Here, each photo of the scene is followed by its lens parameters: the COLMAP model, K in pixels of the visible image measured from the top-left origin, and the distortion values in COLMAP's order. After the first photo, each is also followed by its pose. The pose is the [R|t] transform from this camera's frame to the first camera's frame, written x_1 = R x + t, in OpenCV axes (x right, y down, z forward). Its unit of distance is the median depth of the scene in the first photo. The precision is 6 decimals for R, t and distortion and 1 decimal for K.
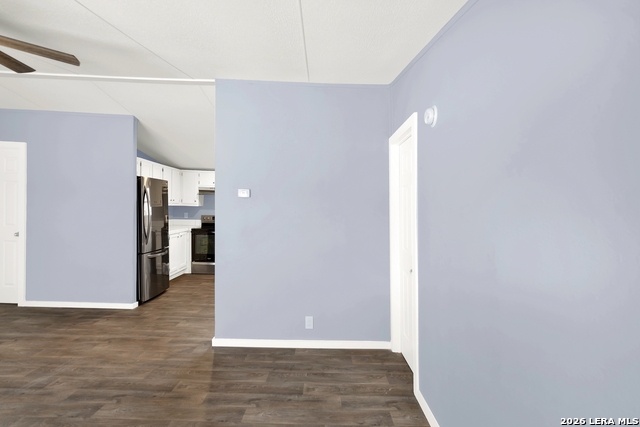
lens RADIAL K [[322.5, 0, 331.3], [0, 322.5, 214.0], [0, 0, 1]] dist [-0.017421, -0.000404]
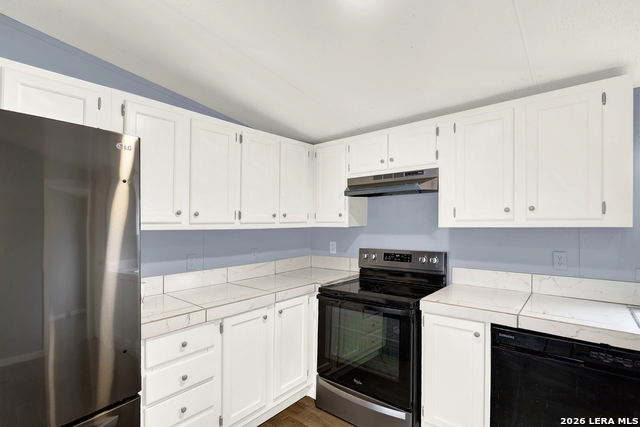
lens RADIAL K [[288.2, 0, 320.6], [0, 288.2, 223.8], [0, 0, 1]] dist [-0.012438, -0.001114]
pose [[0.701088, -0.040689, -0.711913, -0.407466], [0.023120, 0.999143, -0.034336, -0.035765], [0.712700, 0.007613, 0.701428, 1.620411]]
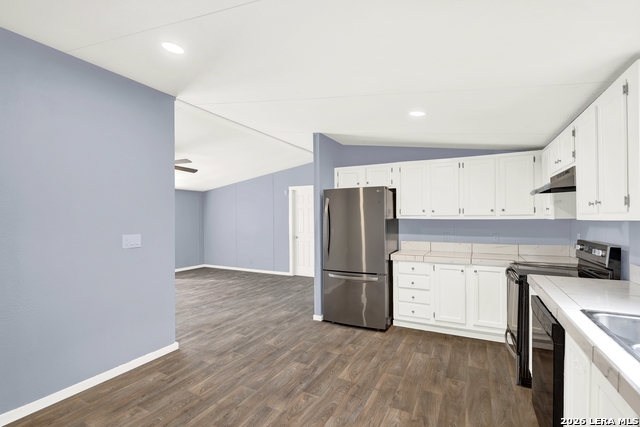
lens RADIAL K [[288.2, 0, 330.8], [0, 288.2, 227.8], [0, 0, 1]] dist [-0.012438, -0.001114]
pose [[-0.484736, 0.001838, -0.874658, 0.228185], [-0.024169, 0.999588, 0.015494, -0.021518], [0.874326, 0.028650, -0.484492, 2.064251]]
